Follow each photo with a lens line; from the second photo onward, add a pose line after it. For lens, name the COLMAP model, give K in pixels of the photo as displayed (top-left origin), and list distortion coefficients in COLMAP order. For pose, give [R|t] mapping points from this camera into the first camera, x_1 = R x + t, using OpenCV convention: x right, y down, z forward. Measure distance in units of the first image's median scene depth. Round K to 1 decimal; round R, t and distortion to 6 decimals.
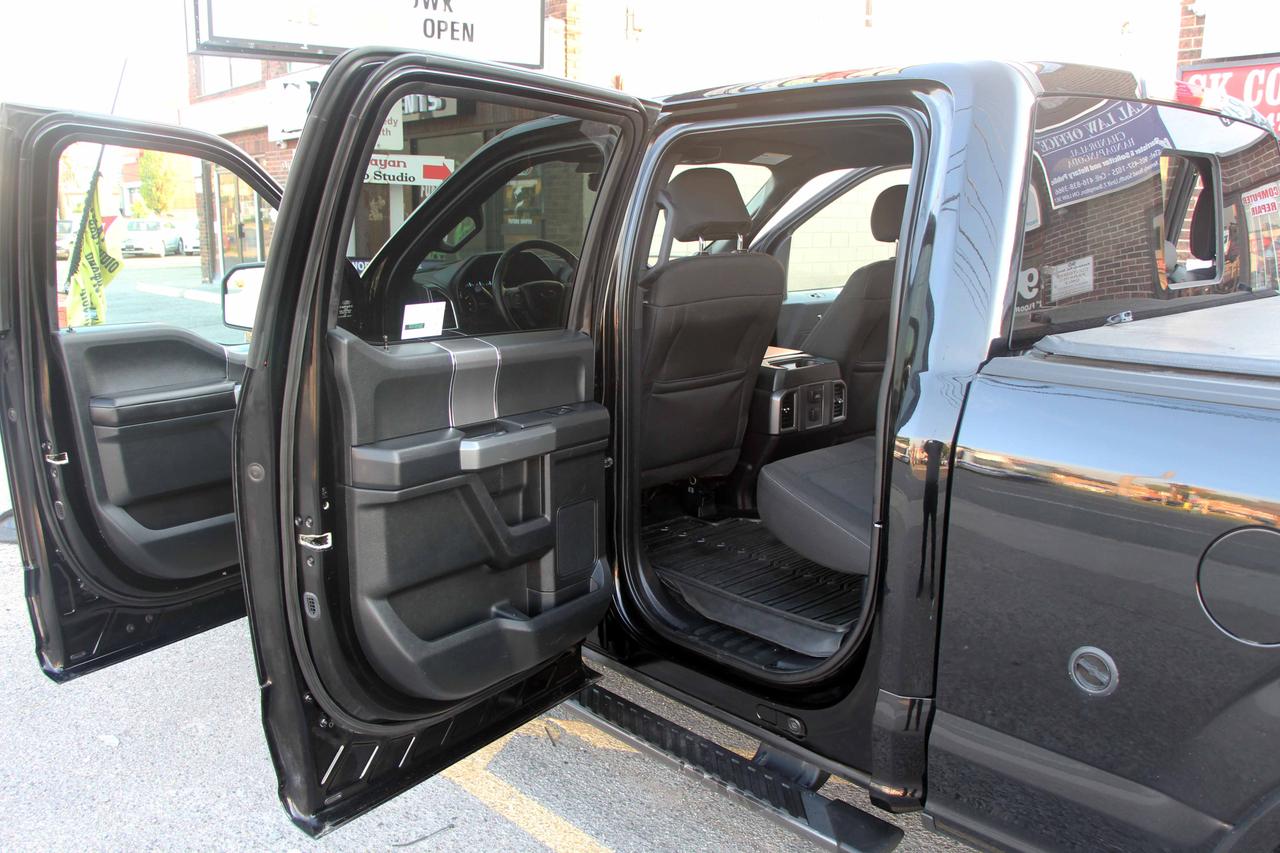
lens RADIAL K [[1067.3, 0, 658.0], [0, 1067.3, 431.1], [0, 0, 1]] dist [-0.205502, 0.210929]
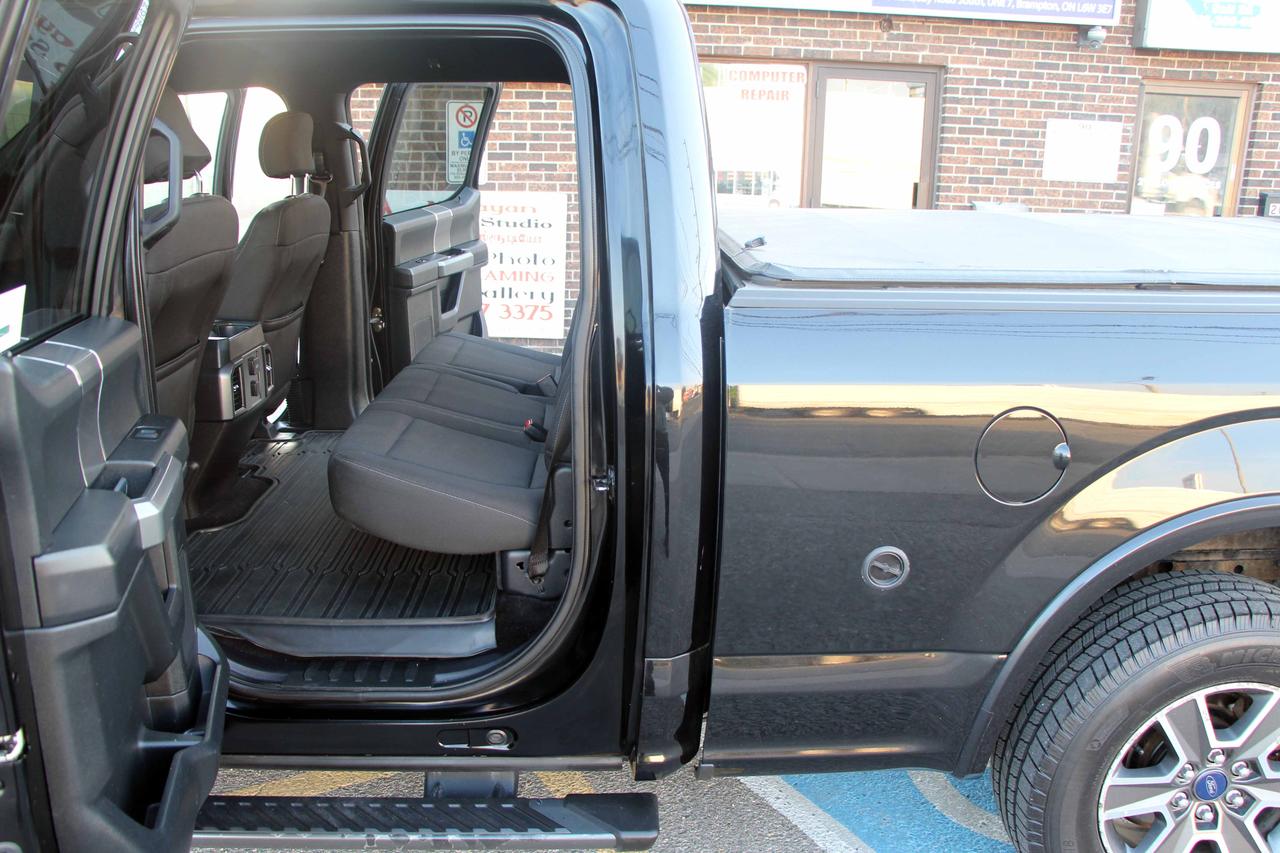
lens RADIAL K [[1067.3, 0, 658.0], [0, 1067.3, 431.1], [0, 0, 1]] dist [-0.205502, 0.210929]
pose [[0.638770, -0.185974, 0.746583, -0.404734], [0.139282, 0.982266, 0.125514, -0.062331], [-0.756686, 0.023811, 0.653345, 0.340969]]
